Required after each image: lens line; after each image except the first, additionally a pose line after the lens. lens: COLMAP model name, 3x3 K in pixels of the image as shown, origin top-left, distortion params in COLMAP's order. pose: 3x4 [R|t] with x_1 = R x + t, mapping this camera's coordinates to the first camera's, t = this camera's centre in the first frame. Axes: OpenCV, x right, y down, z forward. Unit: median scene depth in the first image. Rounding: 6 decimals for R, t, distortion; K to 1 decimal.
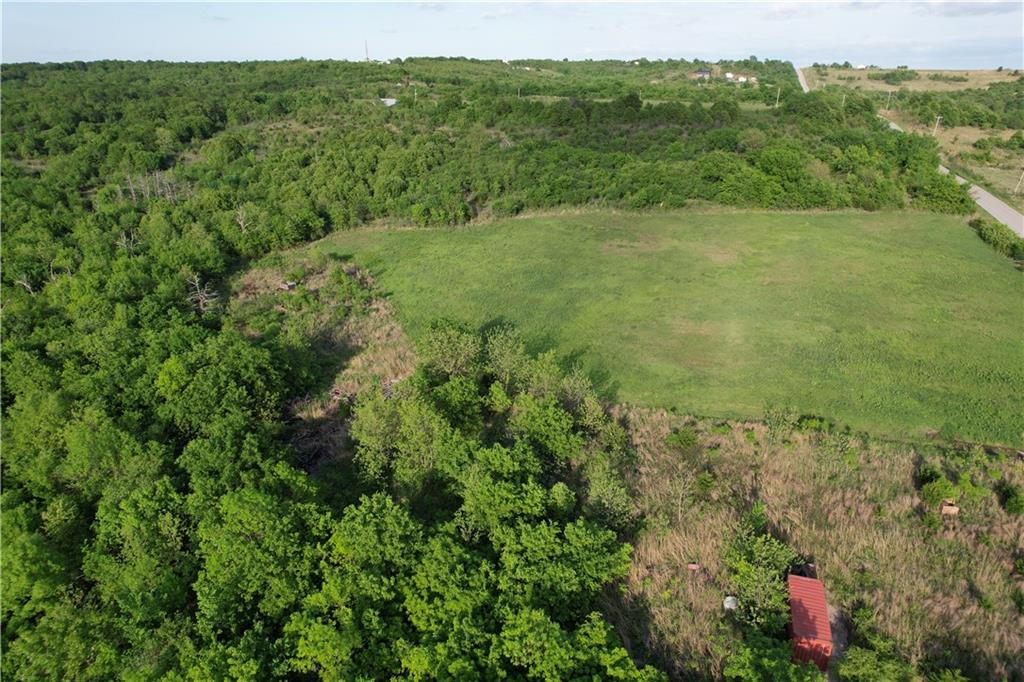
lens RADIAL K [[654.0, 0, 516.1], [0, 654.0, 338.3], [0, 0, 1]] dist [-0.082845, 0.077520]
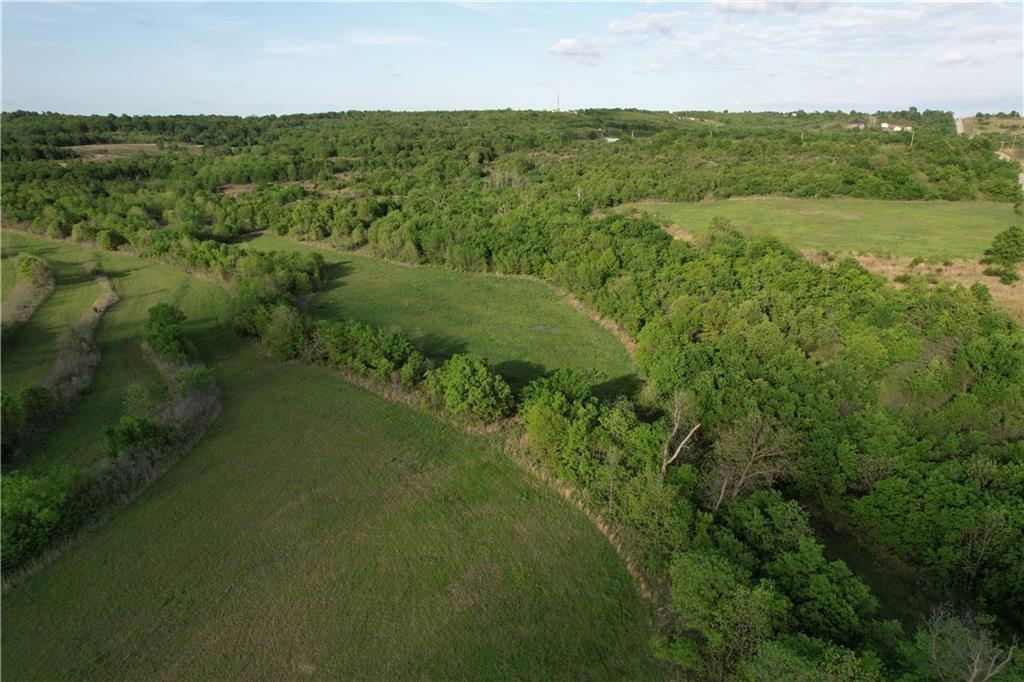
lens RADIAL K [[654.0, 0, 516.1], [0, 654.0, 338.3], [0, 0, 1]] dist [-0.082845, 0.077520]
pose [[0.977273, 0.066822, -0.201175, -0.098519], [-0.080644, 0.994856, -0.061304, 0.183729], [0.196044, 0.076134, 0.977635, -0.425391]]
